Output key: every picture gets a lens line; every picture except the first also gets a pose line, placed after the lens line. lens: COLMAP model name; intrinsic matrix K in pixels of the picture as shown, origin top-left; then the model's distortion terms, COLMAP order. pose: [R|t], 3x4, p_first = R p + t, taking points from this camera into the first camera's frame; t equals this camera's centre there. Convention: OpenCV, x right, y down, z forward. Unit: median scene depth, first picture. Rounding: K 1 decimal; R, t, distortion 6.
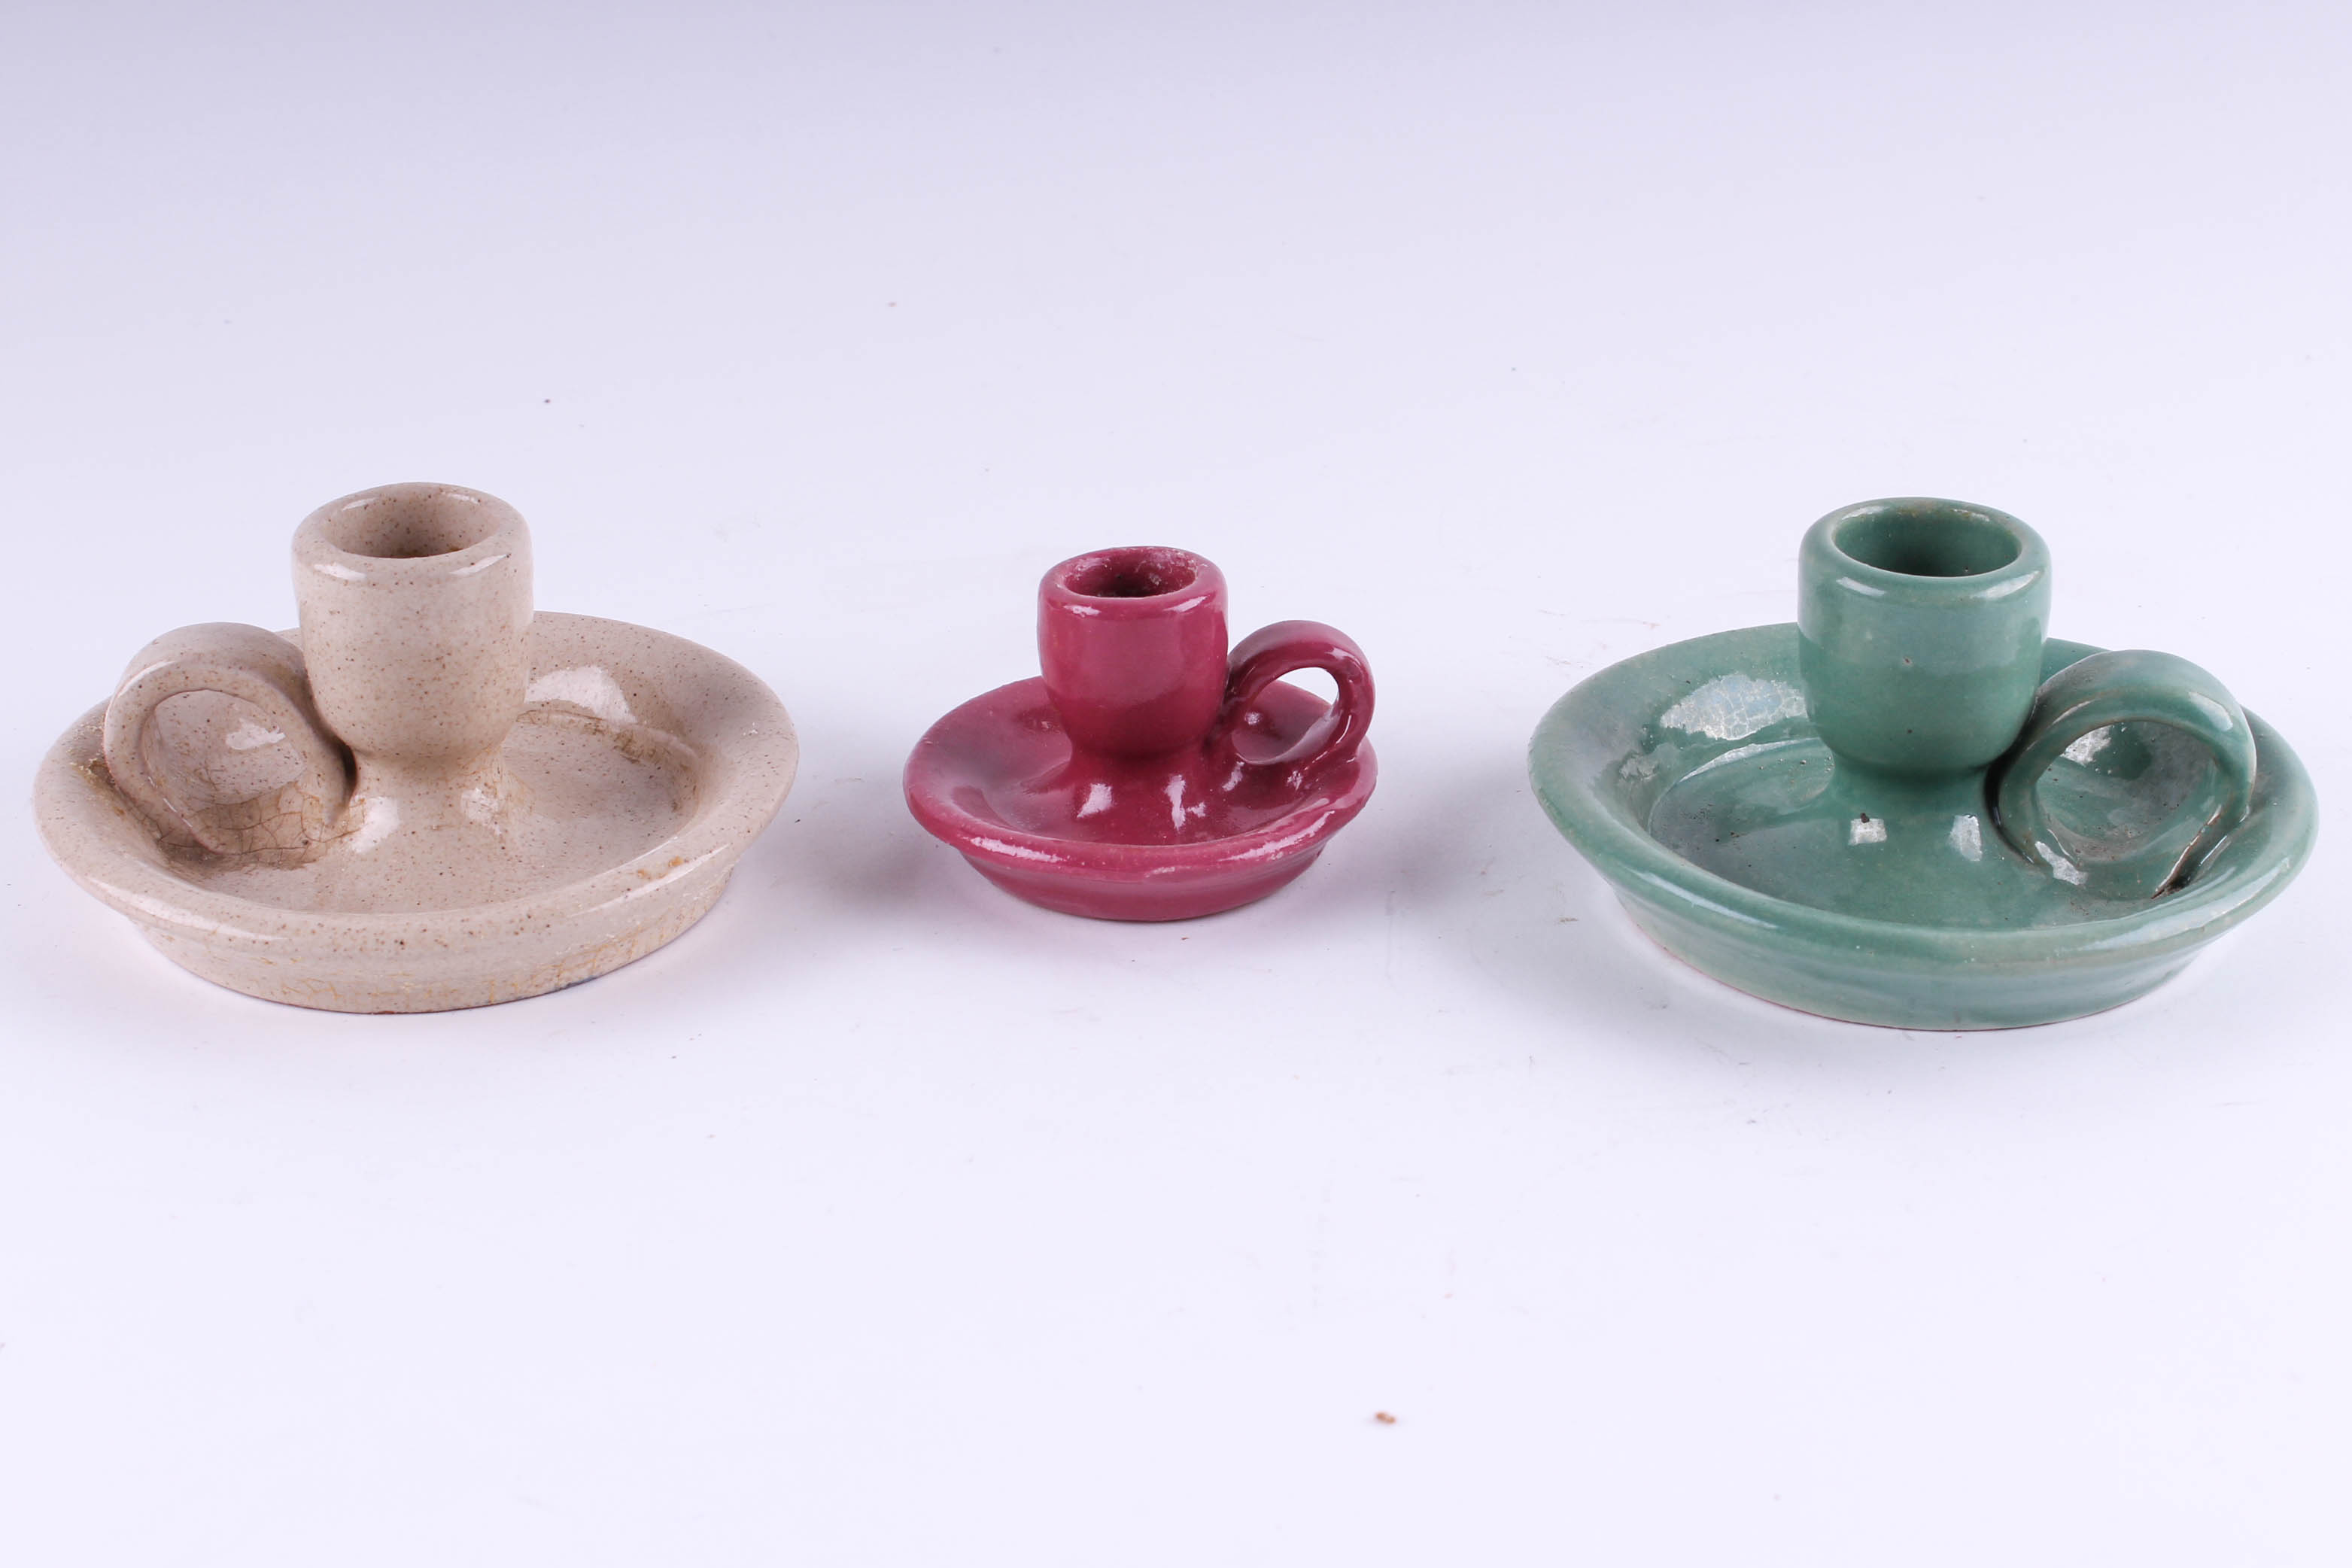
lens RADIAL K [[3835.5, 0, 1171.7], [0, 3835.5, 787.0], [0, 0, 1]] dist [0.028774, 0.000000]
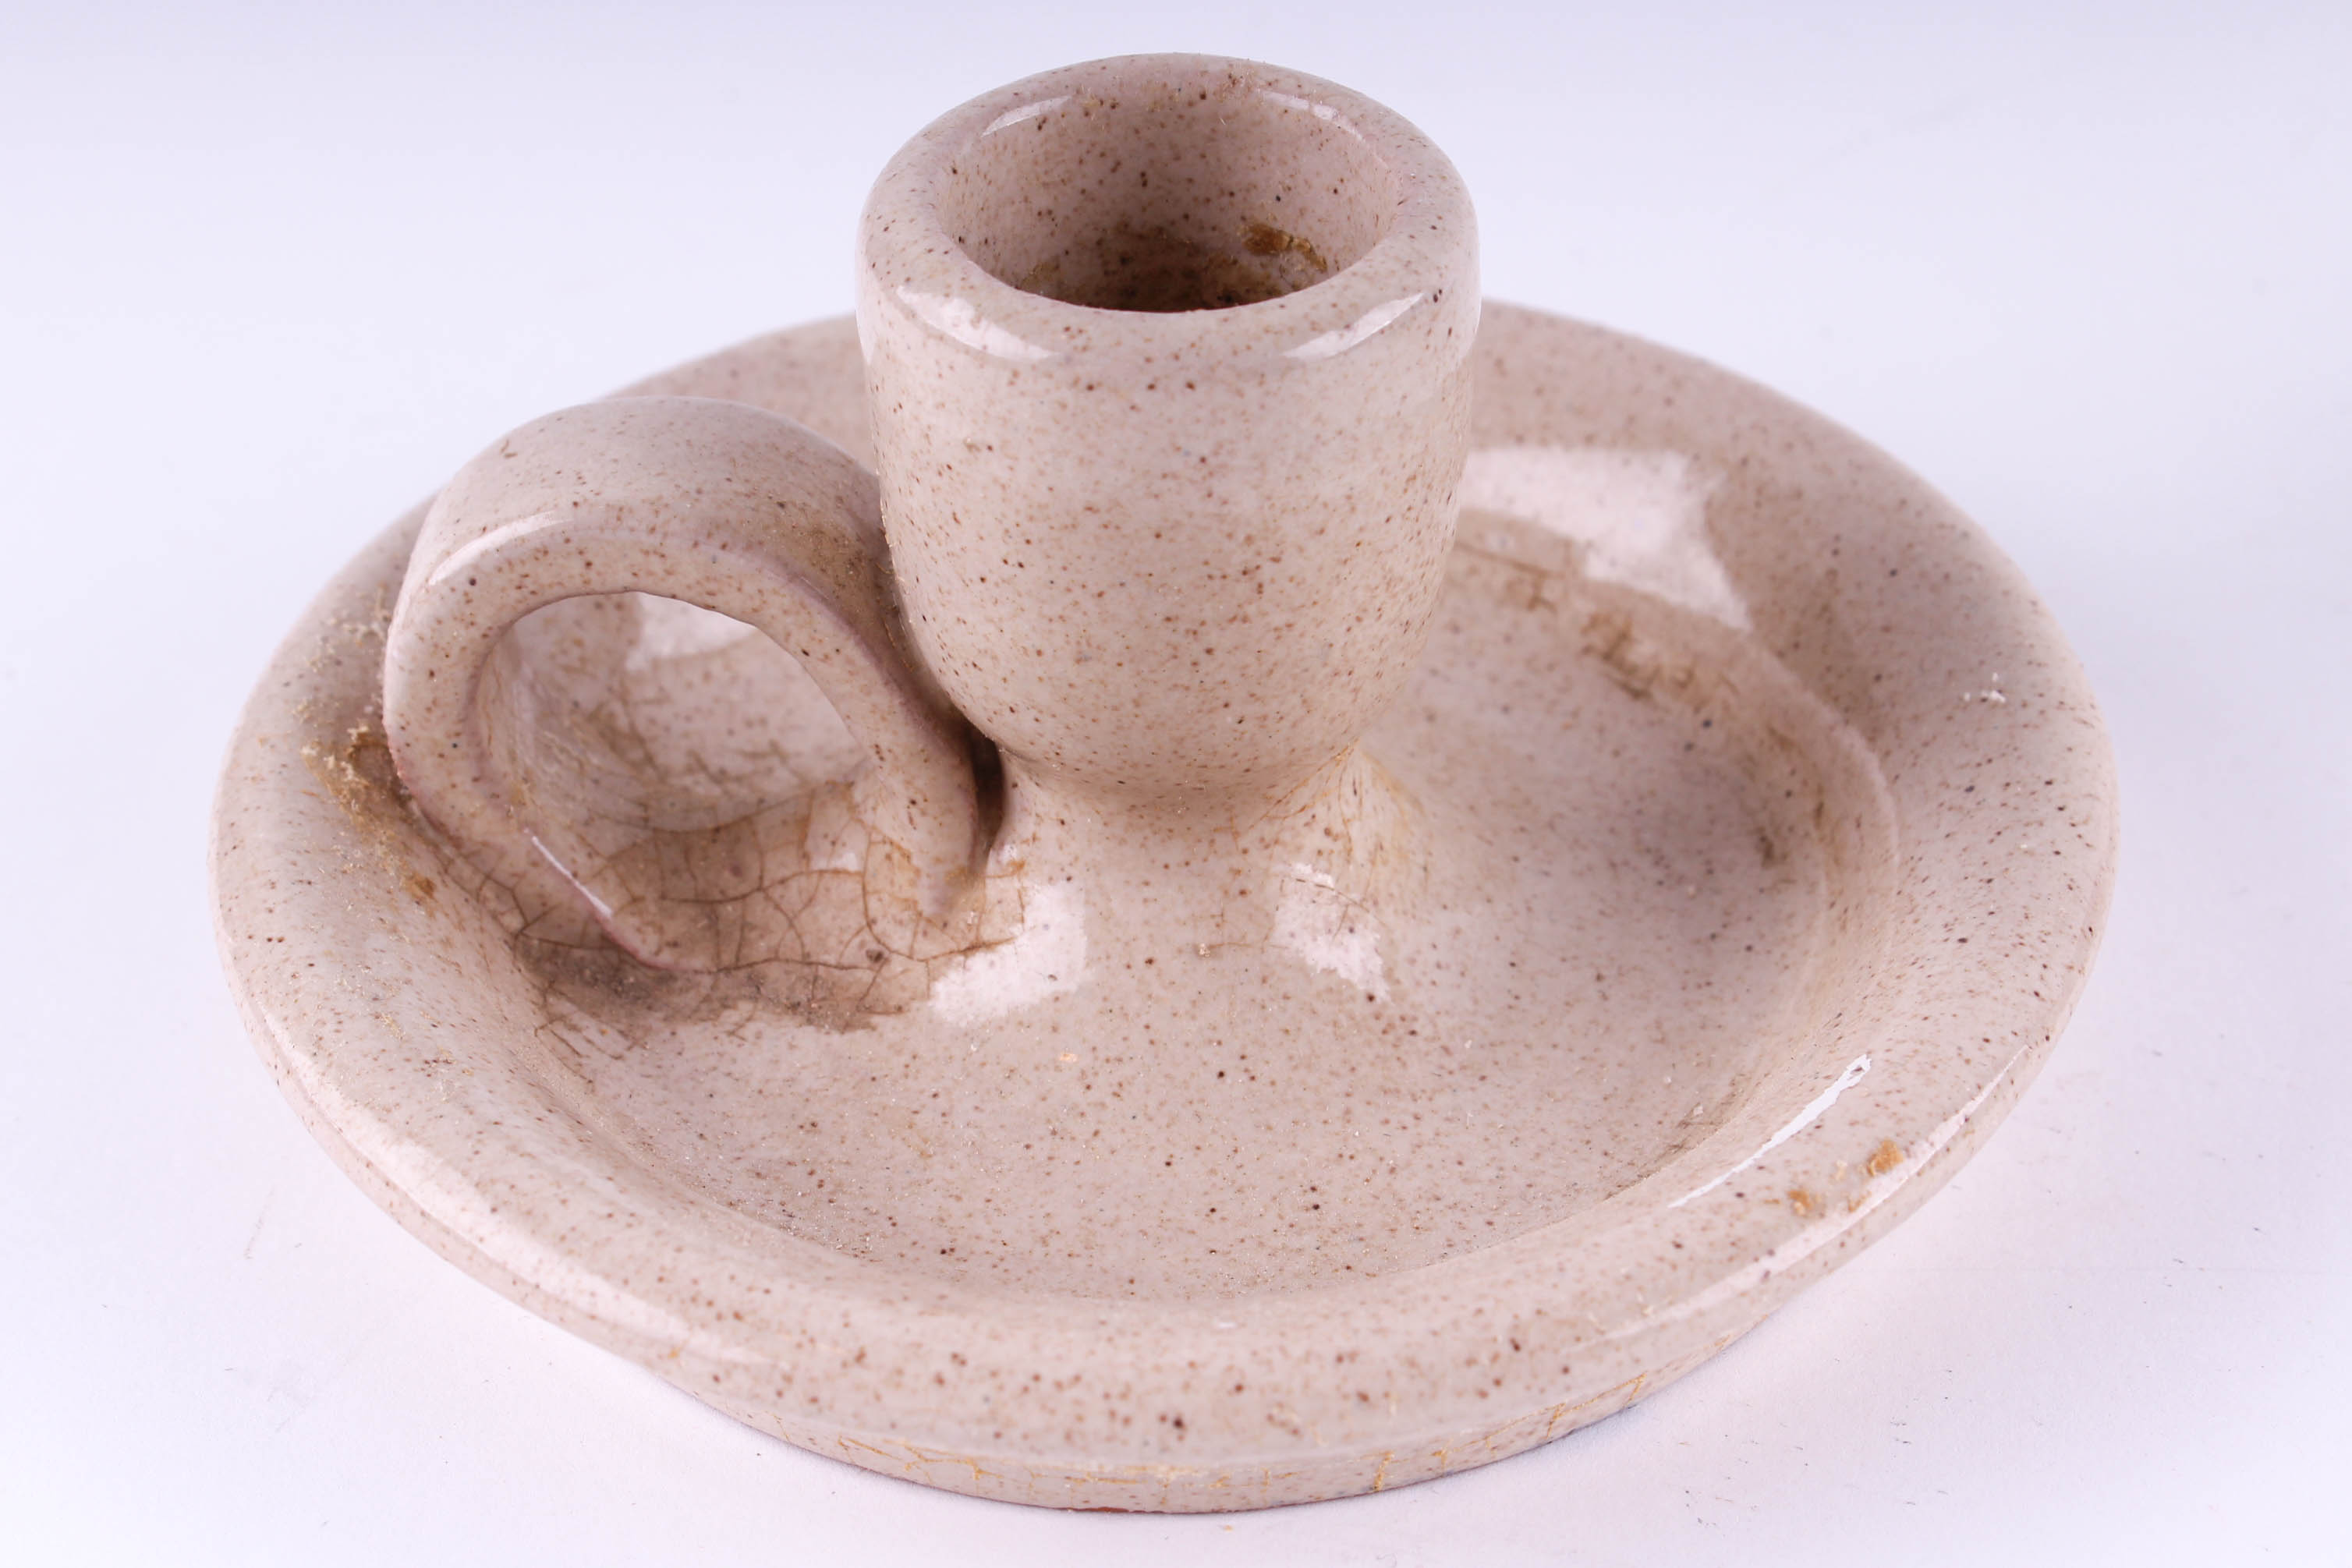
lens RADIAL K [[4986.9, 0, 1177.7], [0, 4986.9, 781.4], [0, 0, 1]] dist [0.018341, 0.000000]
pose [[0.993131, 0.037215, -0.110930, -0.138404], [-0.018639, 0.986282, 0.164014, -0.090140], [0.115512, -0.160820, 0.980201, 0.501360]]
